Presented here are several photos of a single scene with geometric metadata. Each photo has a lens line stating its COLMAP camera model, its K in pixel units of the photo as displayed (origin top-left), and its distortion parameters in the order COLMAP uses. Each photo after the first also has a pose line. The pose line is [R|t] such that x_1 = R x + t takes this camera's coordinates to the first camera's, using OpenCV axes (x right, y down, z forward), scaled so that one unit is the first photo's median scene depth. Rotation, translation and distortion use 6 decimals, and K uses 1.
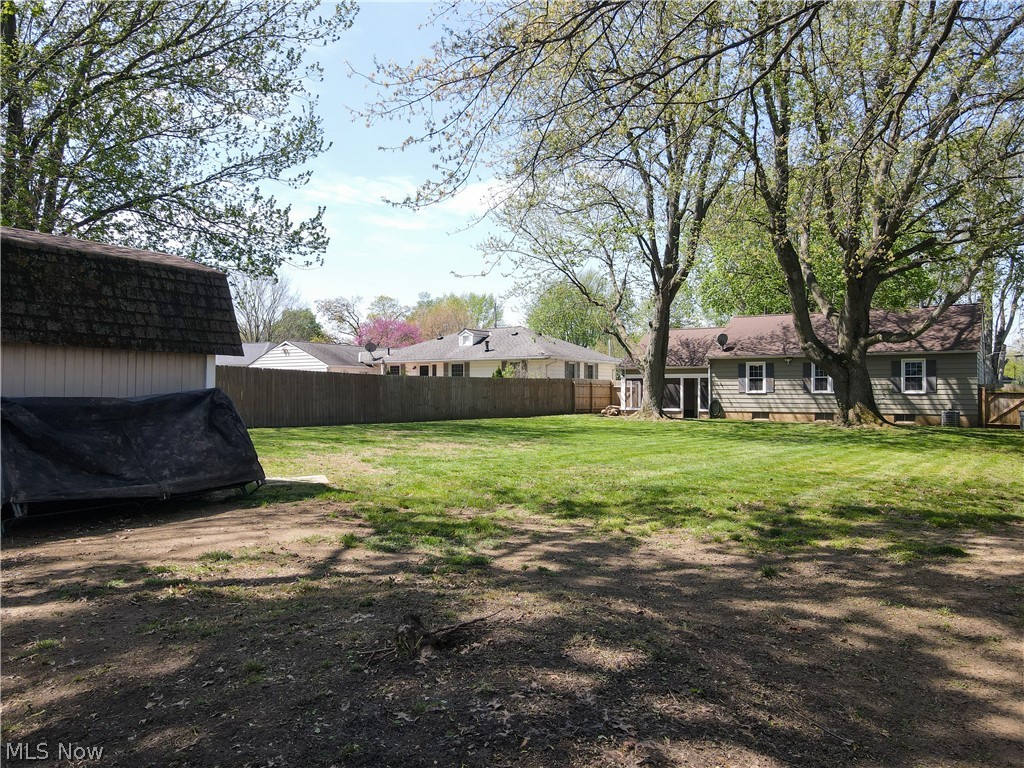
lens RADIAL K [[713.0, 0, 536.7], [0, 713.0, 384.3], [0, 0, 1]] dist [-0.054413, 0.001016]
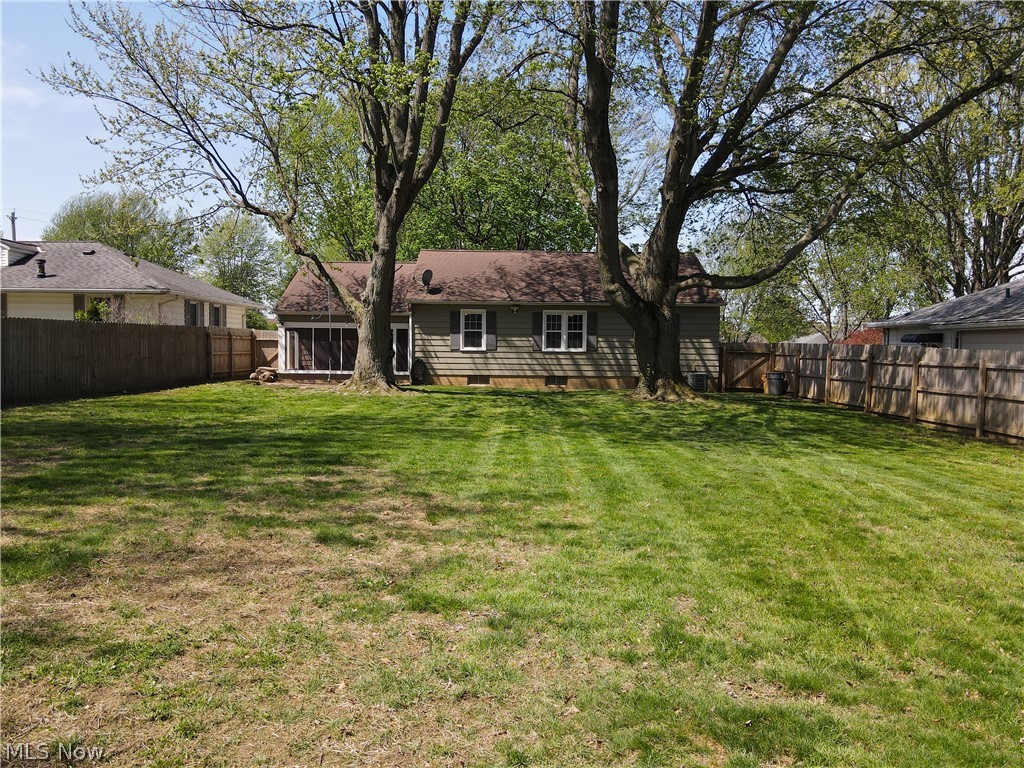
lens RADIAL K [[746.3, 0, 512.0], [0, 746.3, 384.0], [0, 0, 1]] dist [0.003417, 0.008953]
pose [[0.847329, -0.018861, 0.530733, -0.081539], [-0.015438, 0.998072, 0.060116, -0.000691], [-0.530844, -0.059132, 0.845404, 0.295571]]
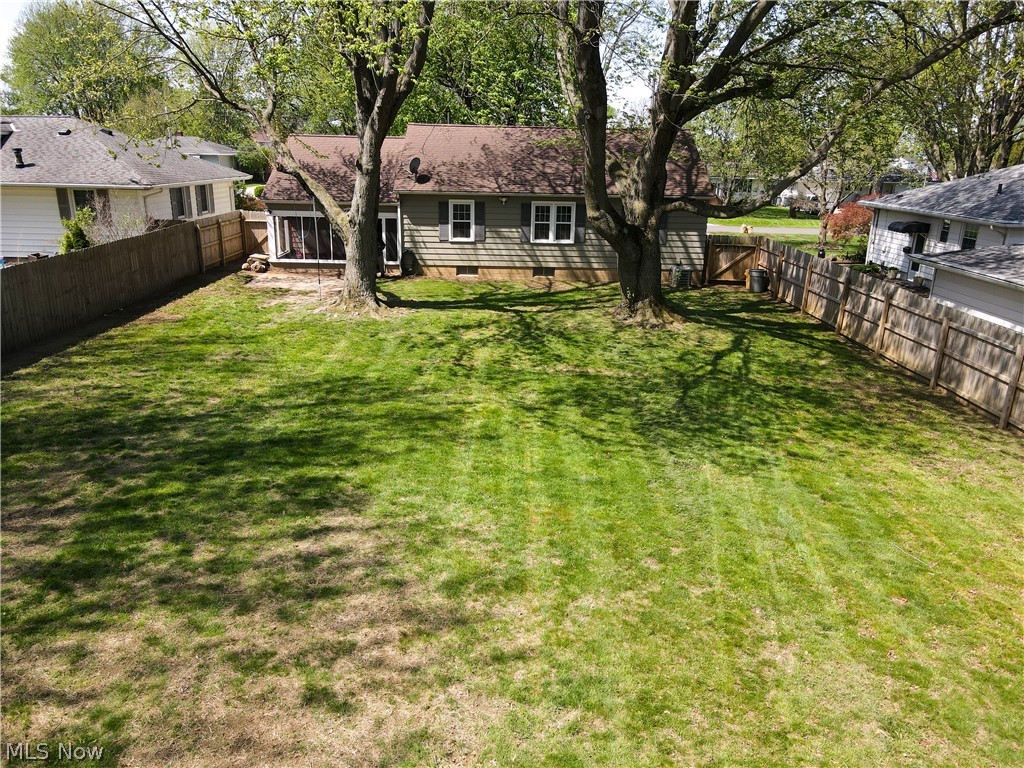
lens RADIAL K [[727.1, 0, 512.0], [0, 727.1, 384.0], [0, 0, 1]] dist [0.011739, -0.003157]
pose [[0.845250, -0.141930, 0.515179, -0.073000], [-0.028242, 0.950871, 0.308297, -0.085049], [-0.533625, -0.275137, 0.799715, 0.295699]]
